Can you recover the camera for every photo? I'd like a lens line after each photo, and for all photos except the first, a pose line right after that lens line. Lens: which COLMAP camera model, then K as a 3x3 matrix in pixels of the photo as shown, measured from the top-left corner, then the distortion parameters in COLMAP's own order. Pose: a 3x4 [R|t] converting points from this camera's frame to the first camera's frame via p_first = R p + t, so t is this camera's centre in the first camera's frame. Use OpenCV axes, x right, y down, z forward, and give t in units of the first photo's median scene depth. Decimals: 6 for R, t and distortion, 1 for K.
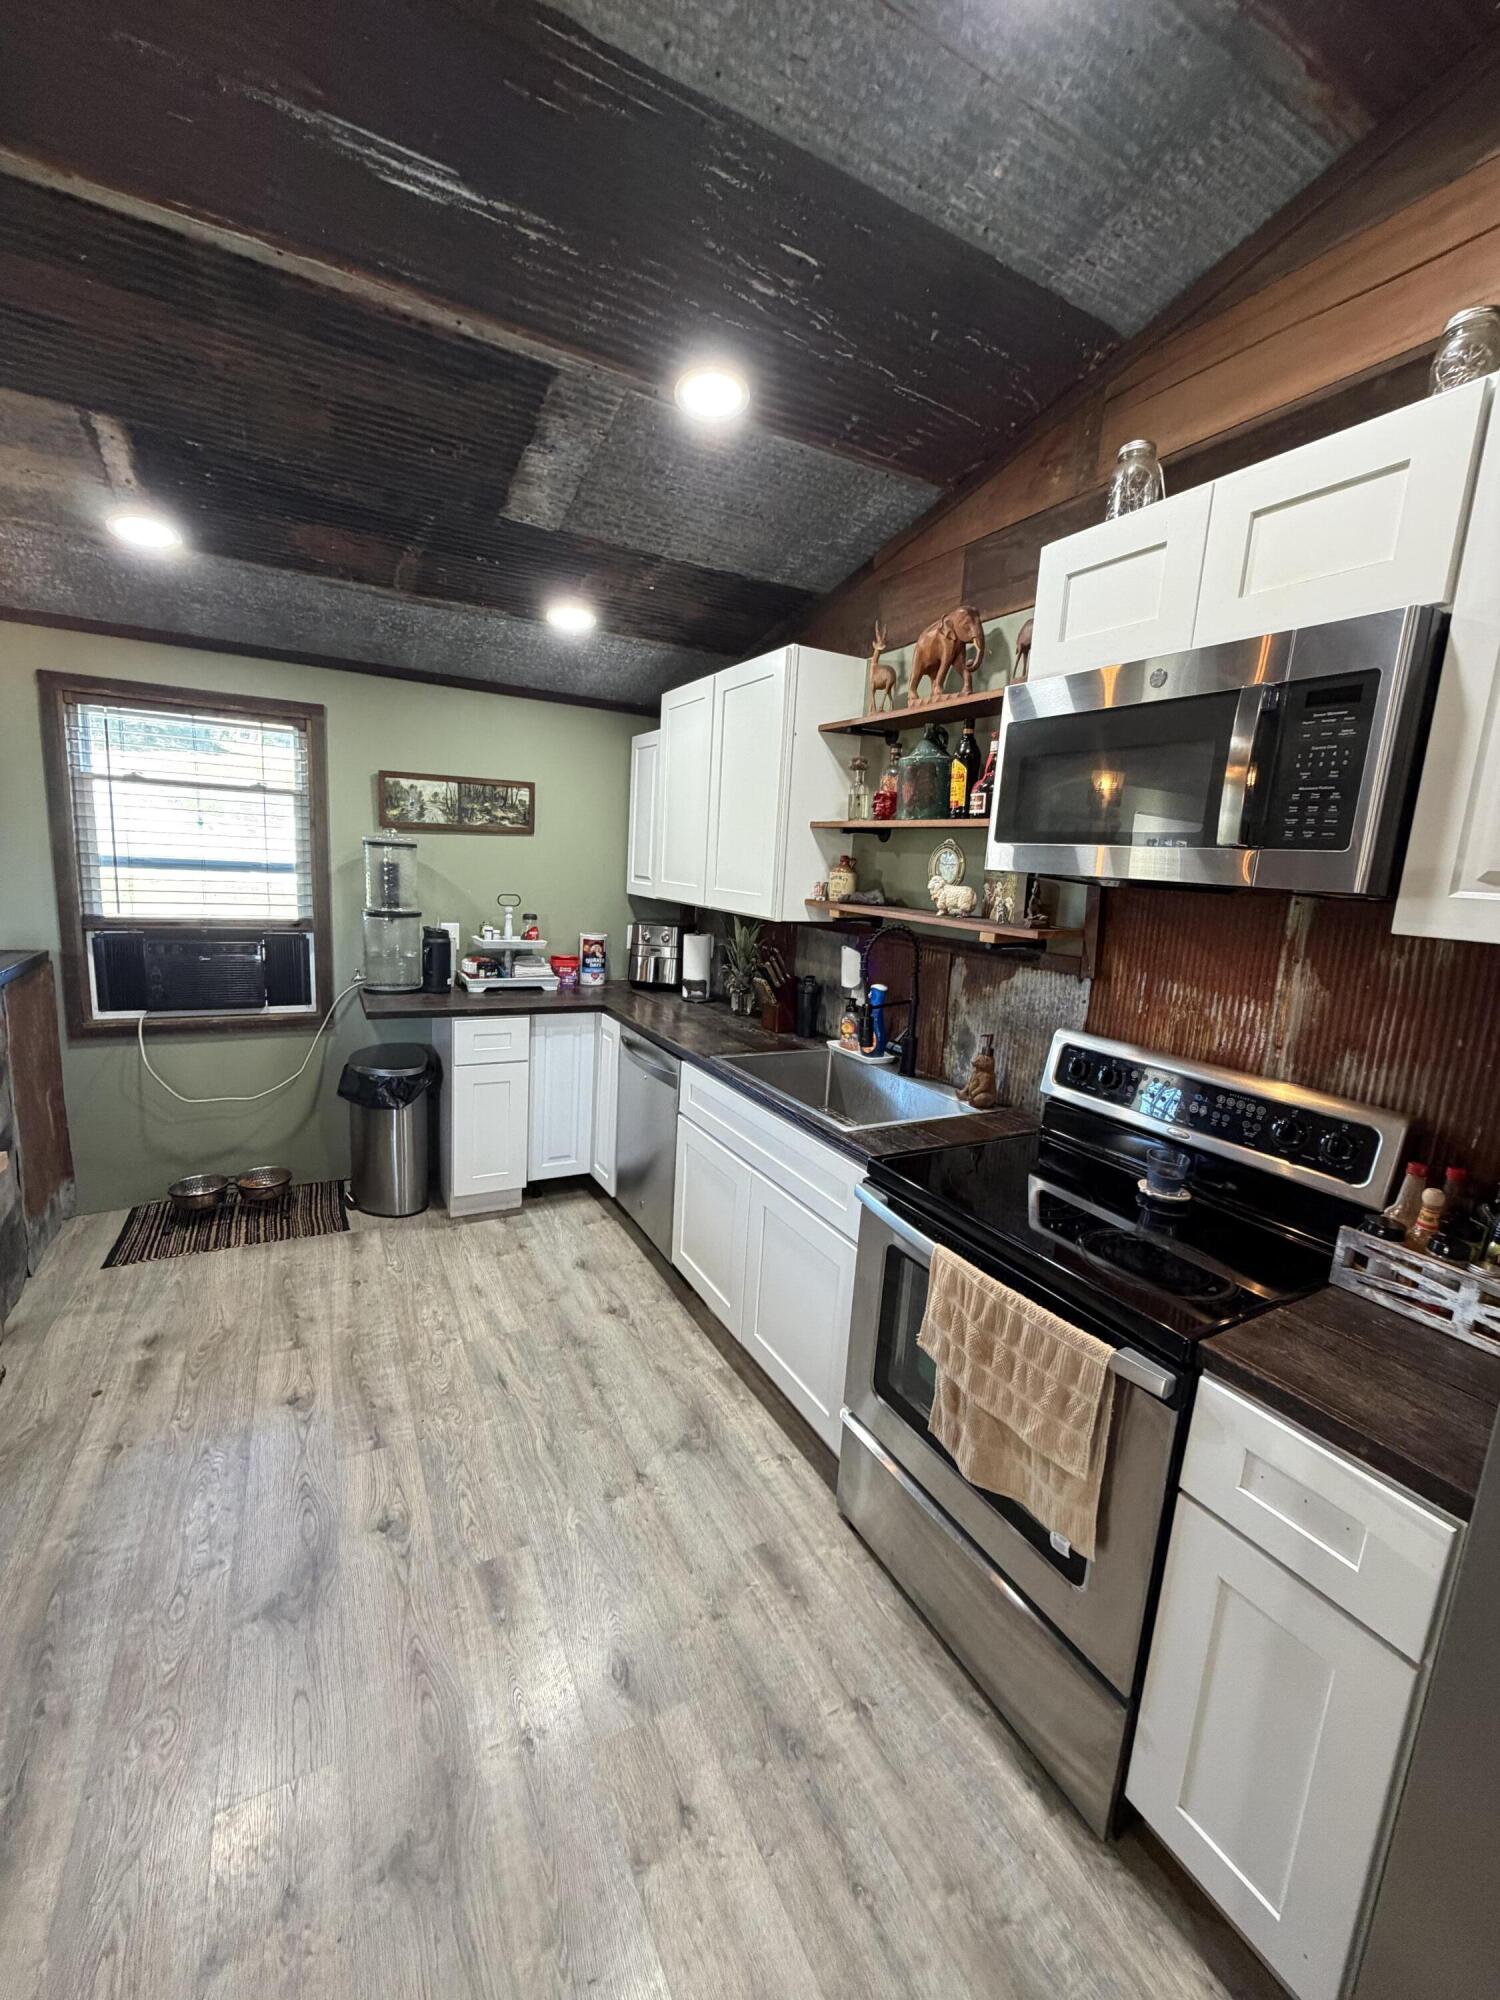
lens RADIAL K [[795.5, 0, 748.0], [0, 795.5, 996.9], [0, 0, 1]] dist [-0.000367, -0.000175]
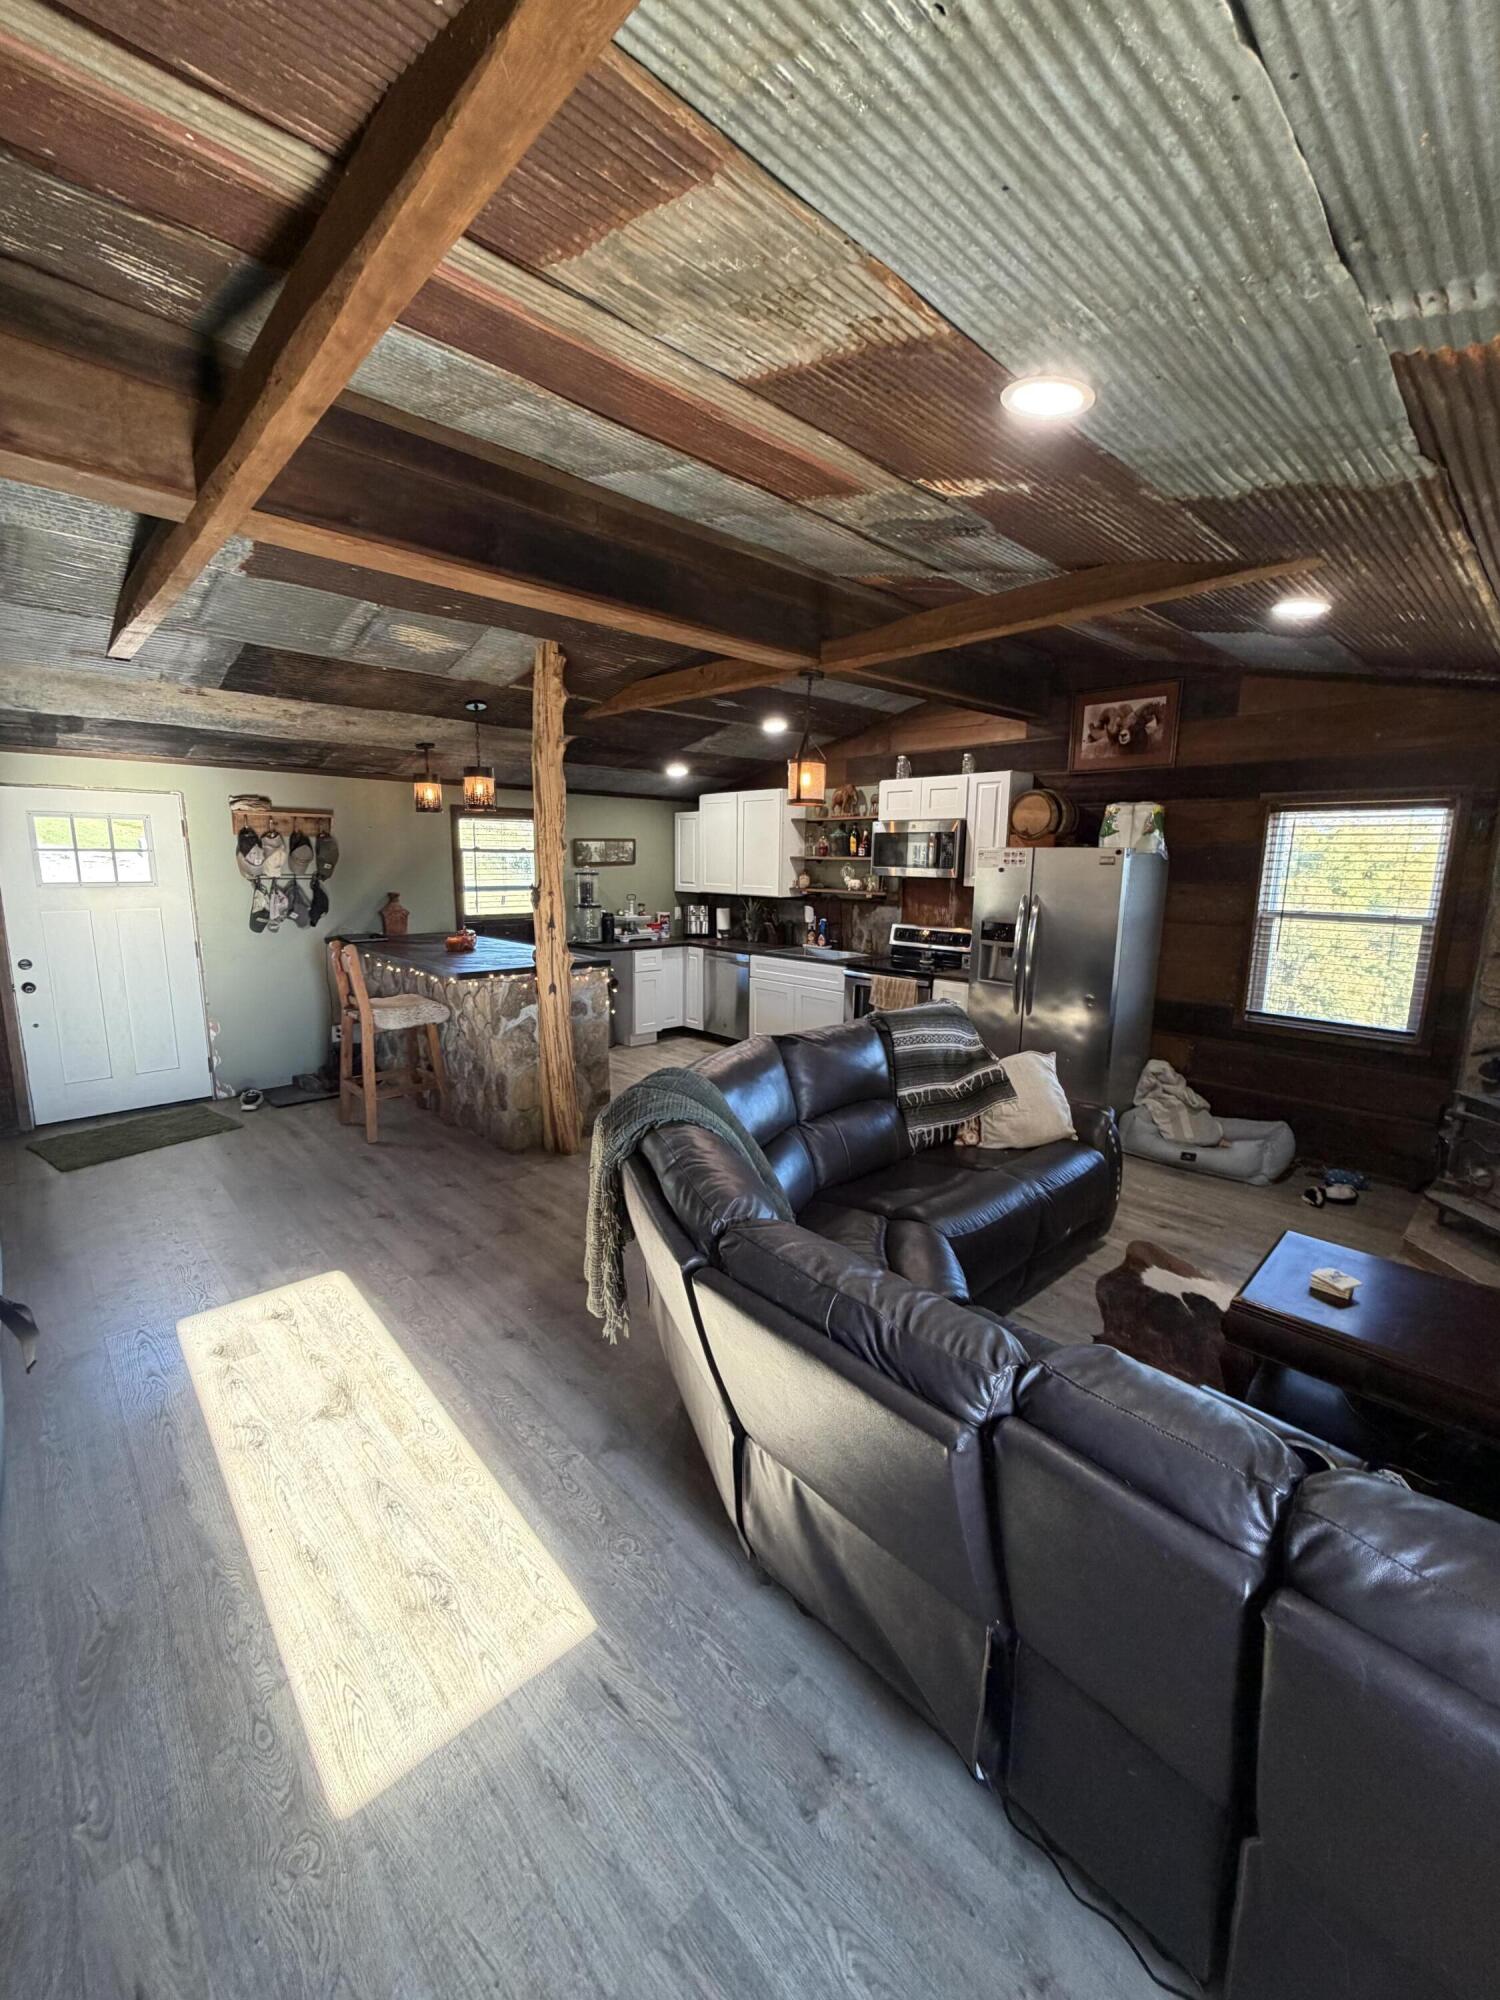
lens RADIAL K [[795.5, 0, 748.0], [0, 795.5, 996.9], [0, 0, 1]] dist [-0.000367, -0.000175]
pose [[0.965801, -0.090383, 0.243020, -0.648539], [0.087965, 0.995906, 0.020805, 0.144390], [-0.243905, 0.001283, 0.969798, -1.296373]]
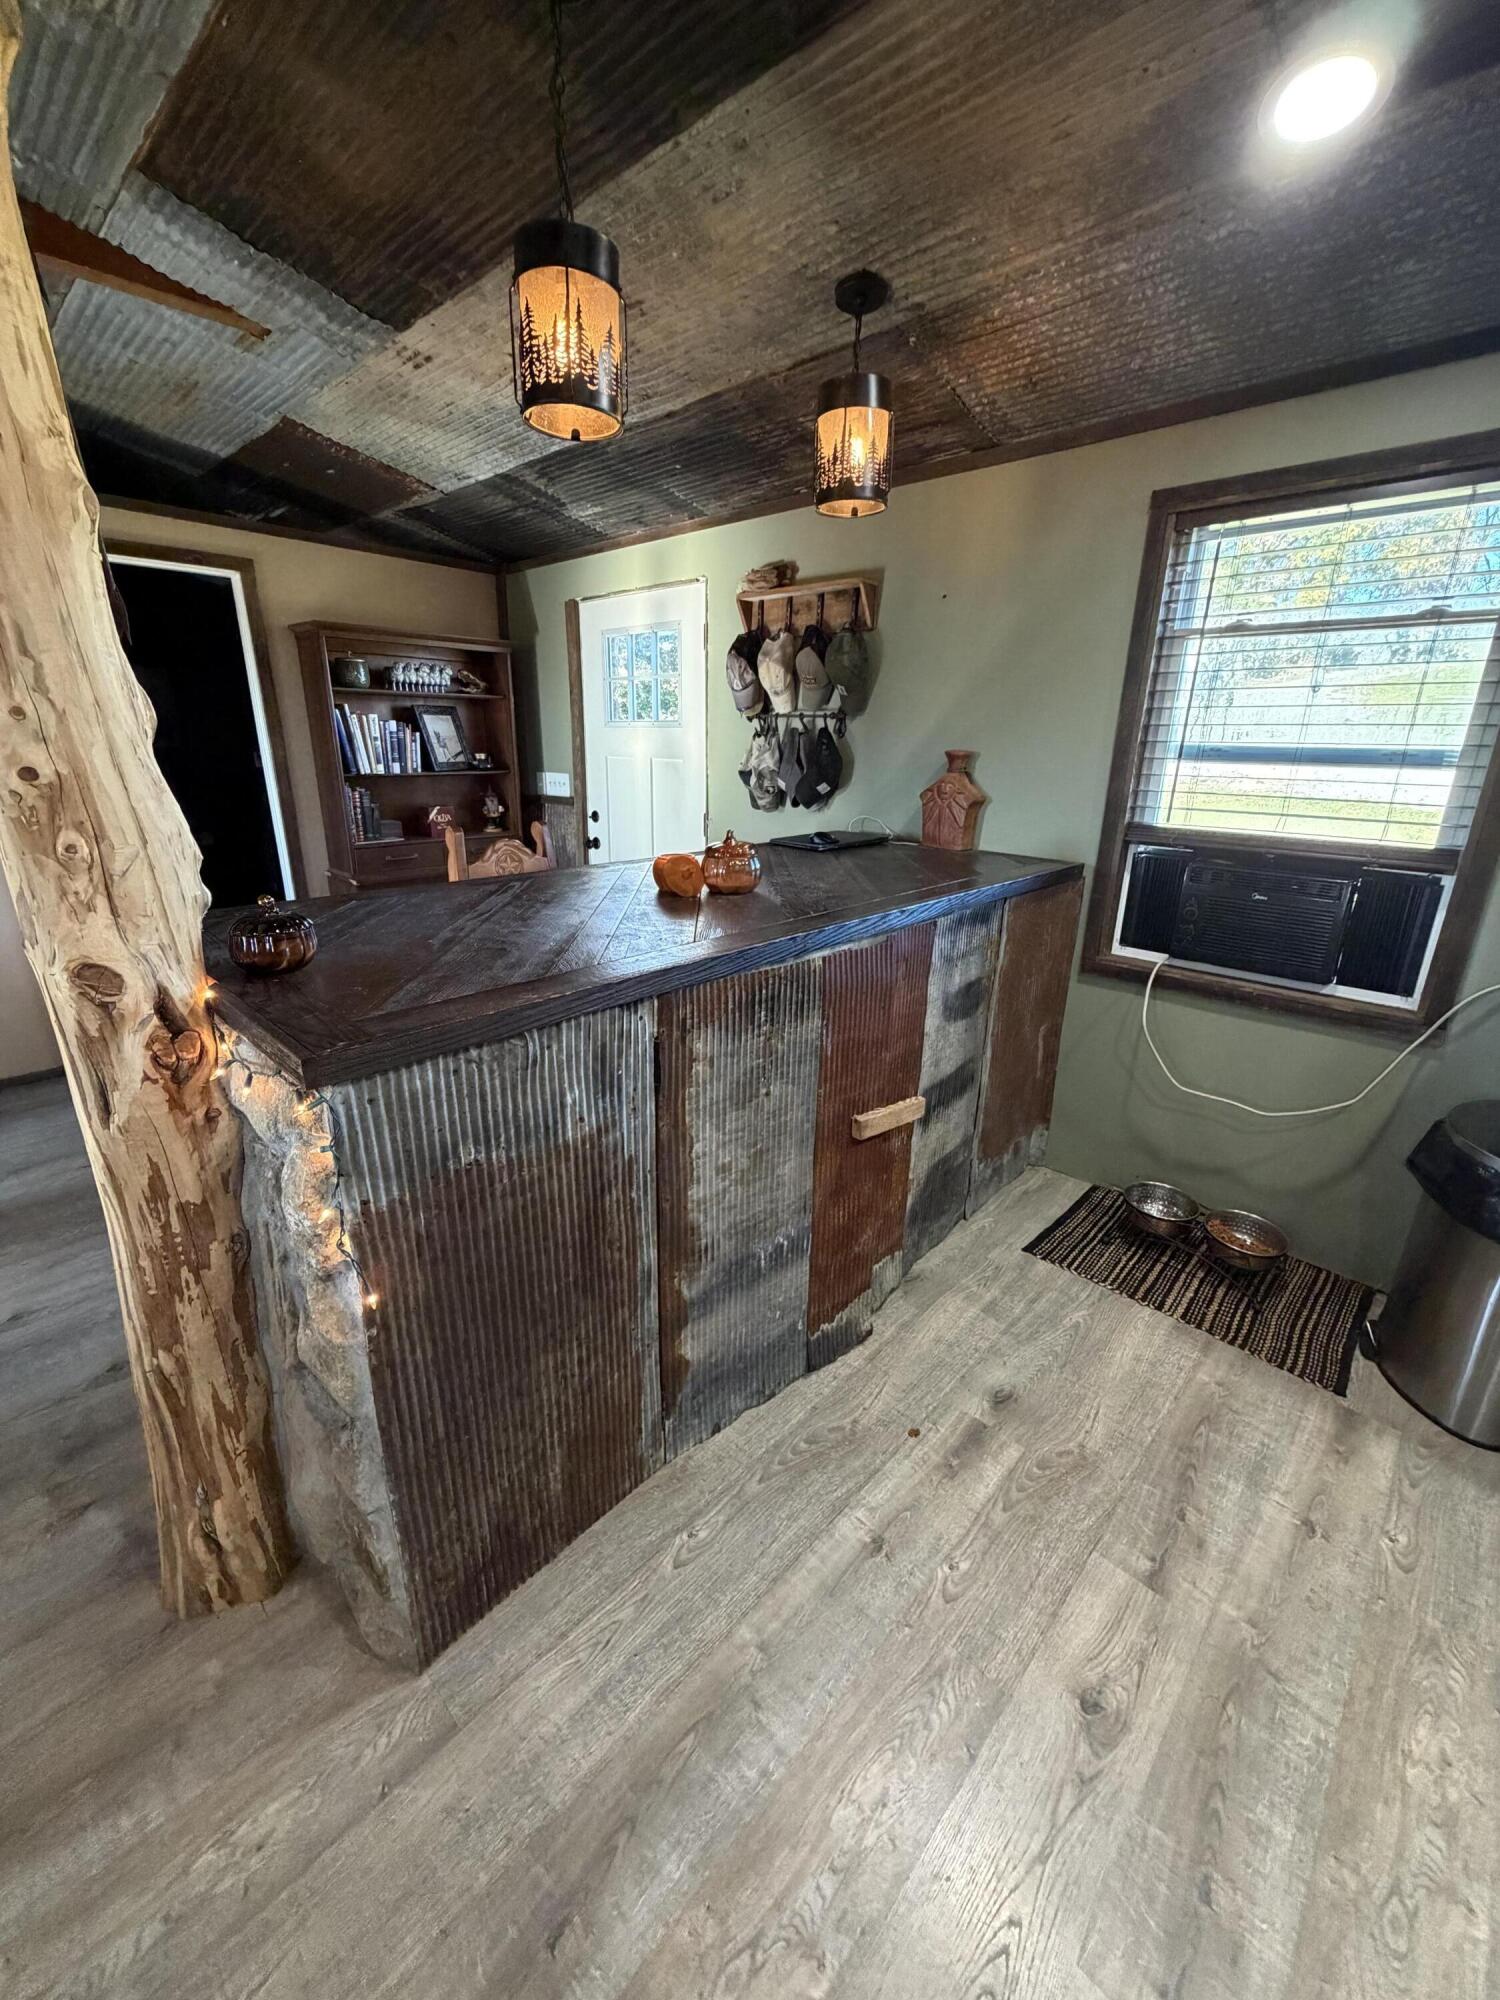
lens RADIAL K [[795.5, 0, 748.0], [0, 795.5, 996.9], [0, 0, 1]] dist [-0.000367, -0.000175]
pose [[0.306996, 0.244080, -0.919880, -0.185779], [-0.162718, 0.965783, 0.201955, -0.034068], [0.937697, 0.087681, 0.336208, 0.398540]]
